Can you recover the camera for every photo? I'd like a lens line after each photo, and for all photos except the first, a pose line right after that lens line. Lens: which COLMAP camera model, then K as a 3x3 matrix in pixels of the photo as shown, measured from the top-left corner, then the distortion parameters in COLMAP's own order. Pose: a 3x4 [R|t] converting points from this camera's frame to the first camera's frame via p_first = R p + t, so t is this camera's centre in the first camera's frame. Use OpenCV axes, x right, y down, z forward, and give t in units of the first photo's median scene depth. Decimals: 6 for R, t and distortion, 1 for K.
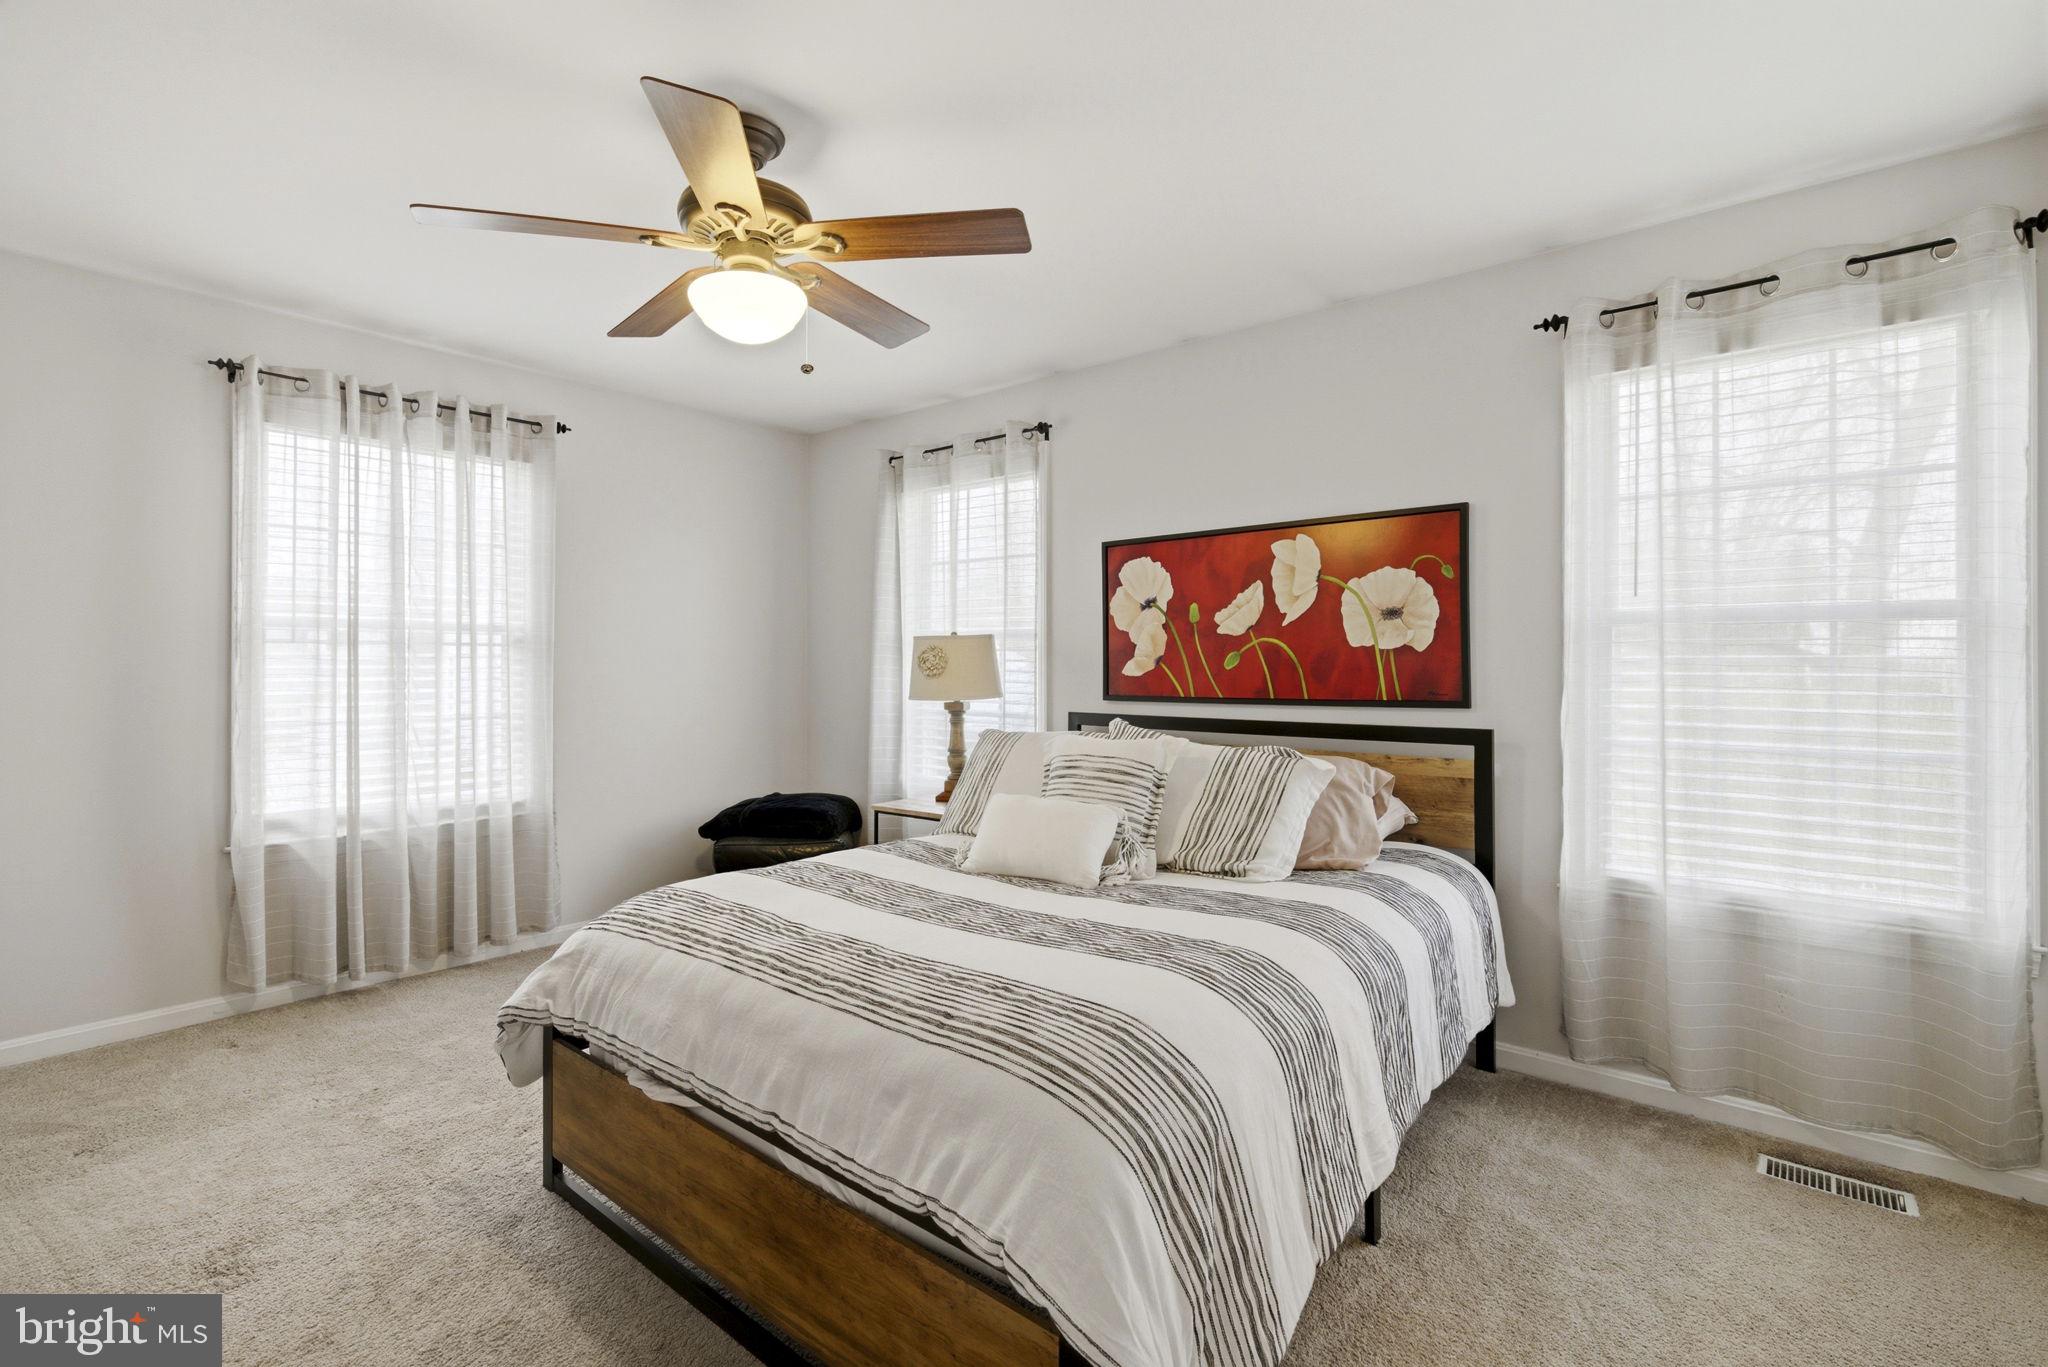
lens RADIAL K [[938.5, 0, 1019.2], [0, 938.5, 675.6], [0, 0, 1]] dist [-0.005704, 0.001604]
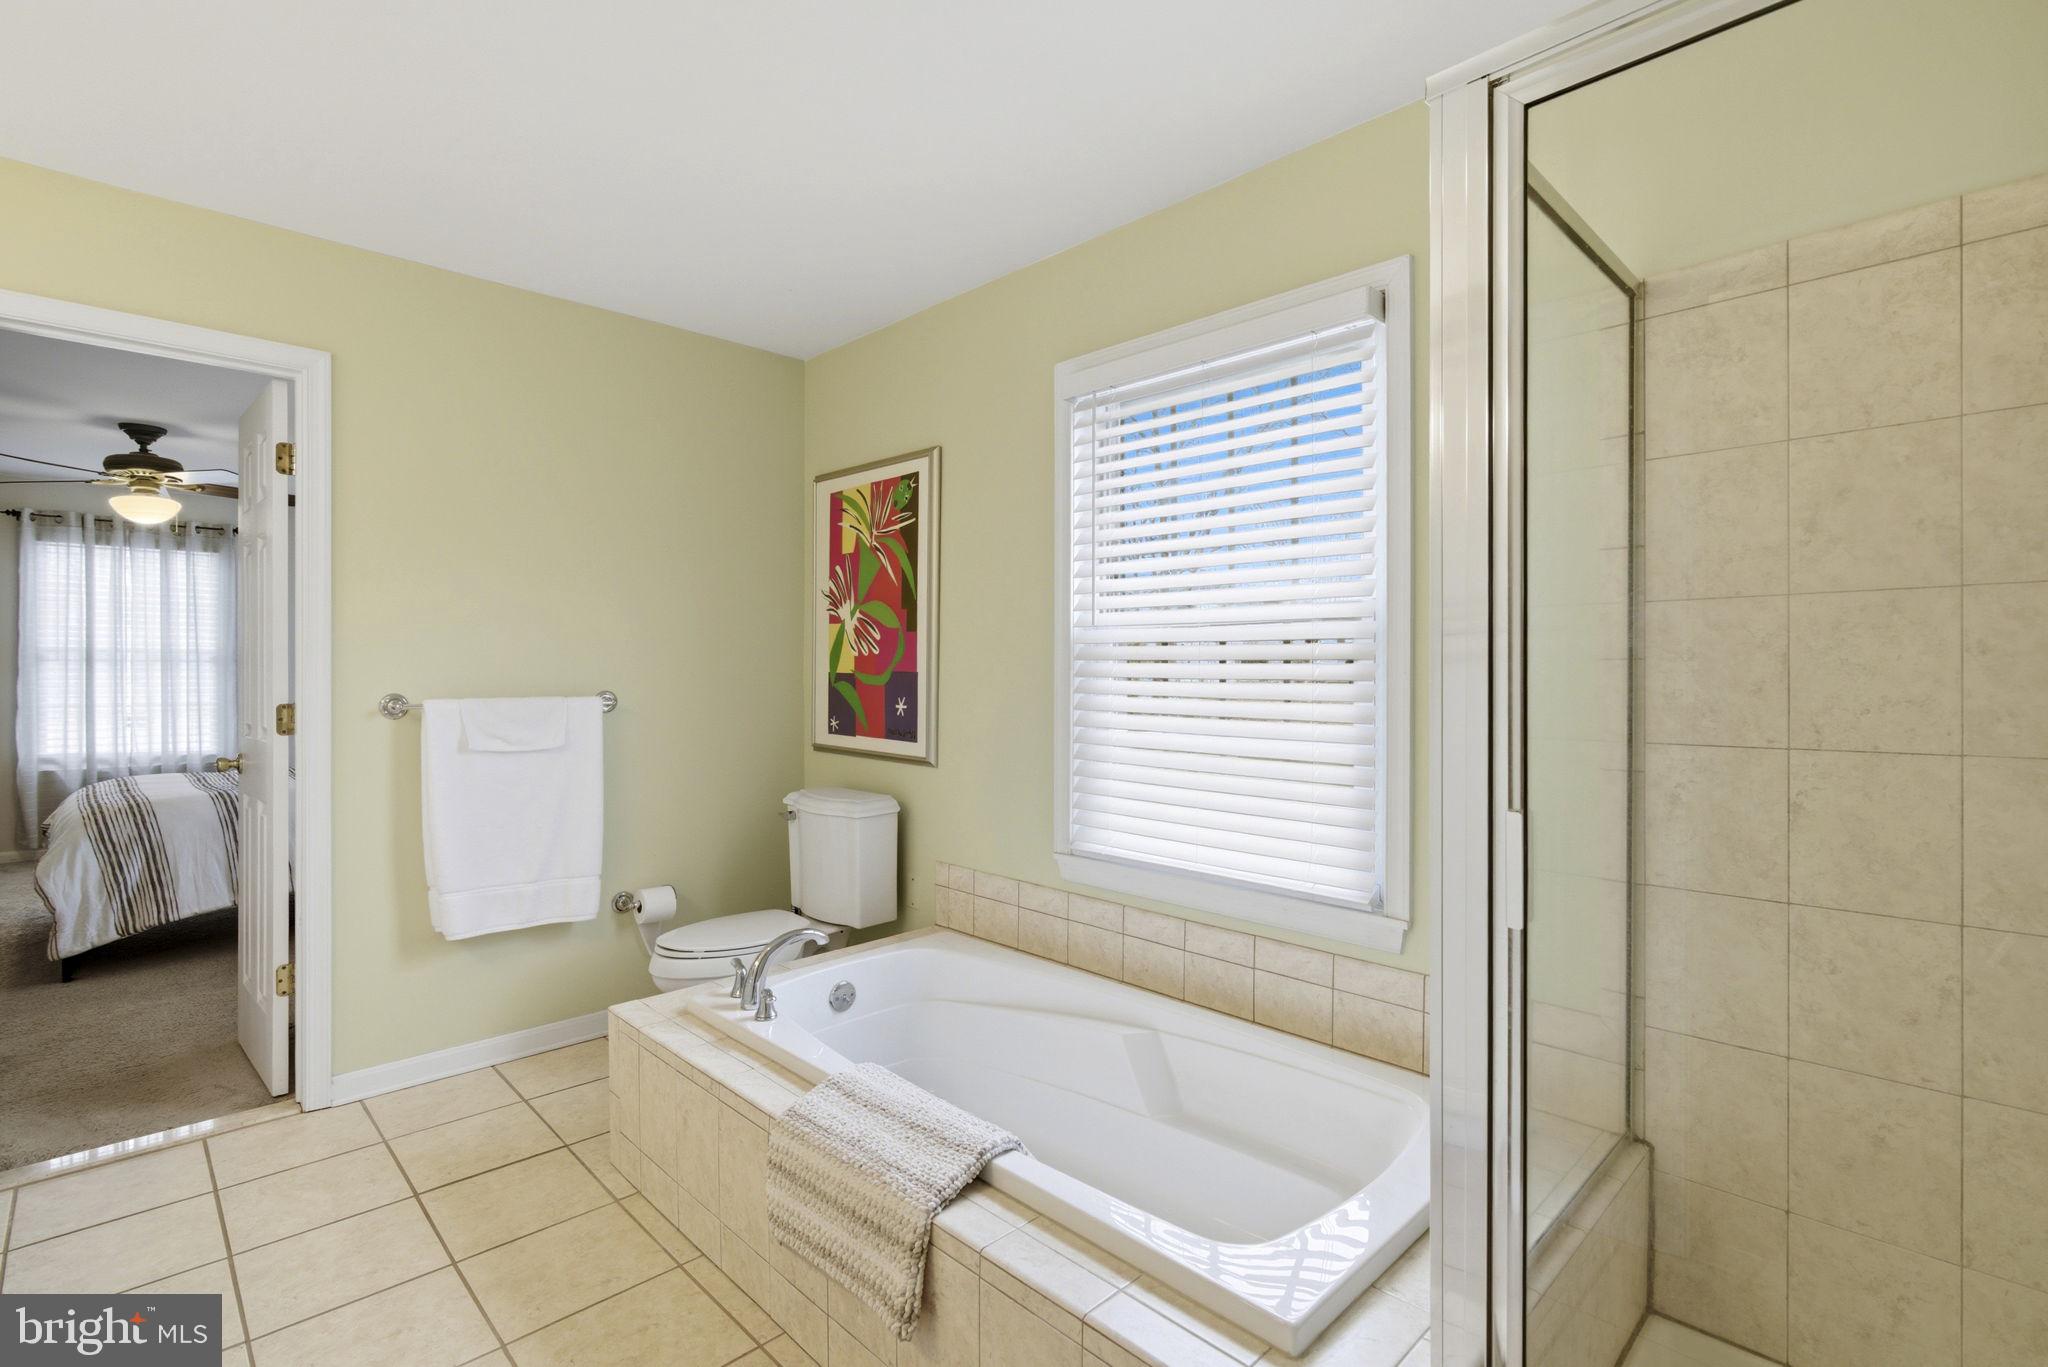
lens RADIAL K [[938.5, 0, 1023.7], [0, 938.5, 676.0], [0, 0, 1]] dist [-0.005704, 0.001604]
pose [[0.994322, 0.000241, -0.106413, 1.264875], [0.000414, 0.999981, 0.006132, -0.016095], [0.106413, -0.006142, 0.994303, -0.595054]]
